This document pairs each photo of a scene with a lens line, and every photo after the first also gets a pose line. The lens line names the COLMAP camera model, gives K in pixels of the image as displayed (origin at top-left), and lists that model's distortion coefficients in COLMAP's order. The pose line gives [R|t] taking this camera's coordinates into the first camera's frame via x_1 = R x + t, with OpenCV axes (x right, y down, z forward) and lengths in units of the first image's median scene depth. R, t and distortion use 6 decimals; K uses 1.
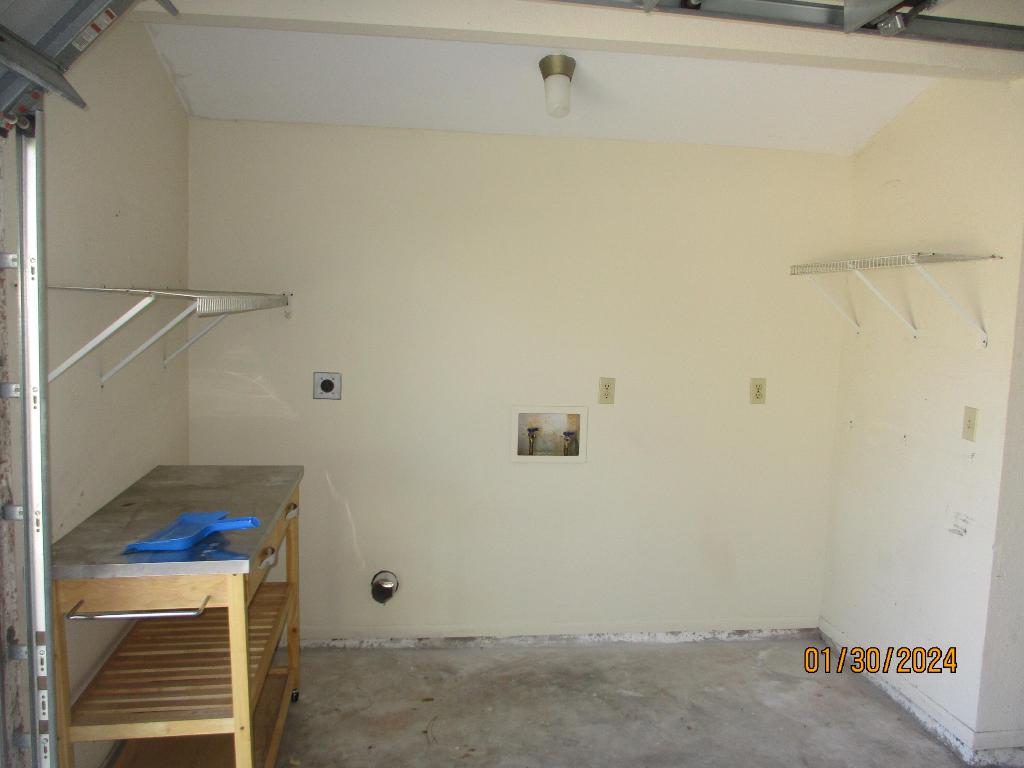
lens RADIAL K [[821.1, 0, 512.4], [0, 821.1, 378.6], [0, 0, 1]] dist [-0.006155, 0.001645]
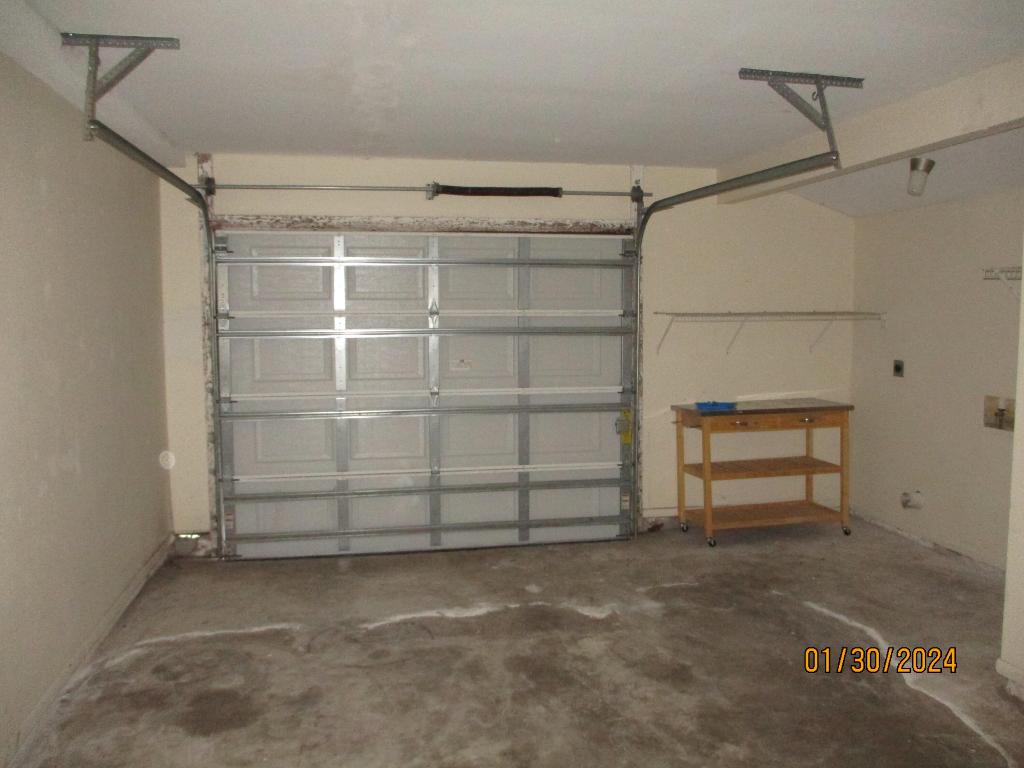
lens RADIAL K [[821.1, 0, 512.4], [0, 821.1, 378.6], [0, 0, 1]] dist [-0.006155, 0.001645]
pose [[0.069831, 0.058019, -0.995870, 1.385090], [-0.090948, 0.994520, 0.051563, 0.016170], [0.993404, 0.086972, 0.074725, 0.118193]]
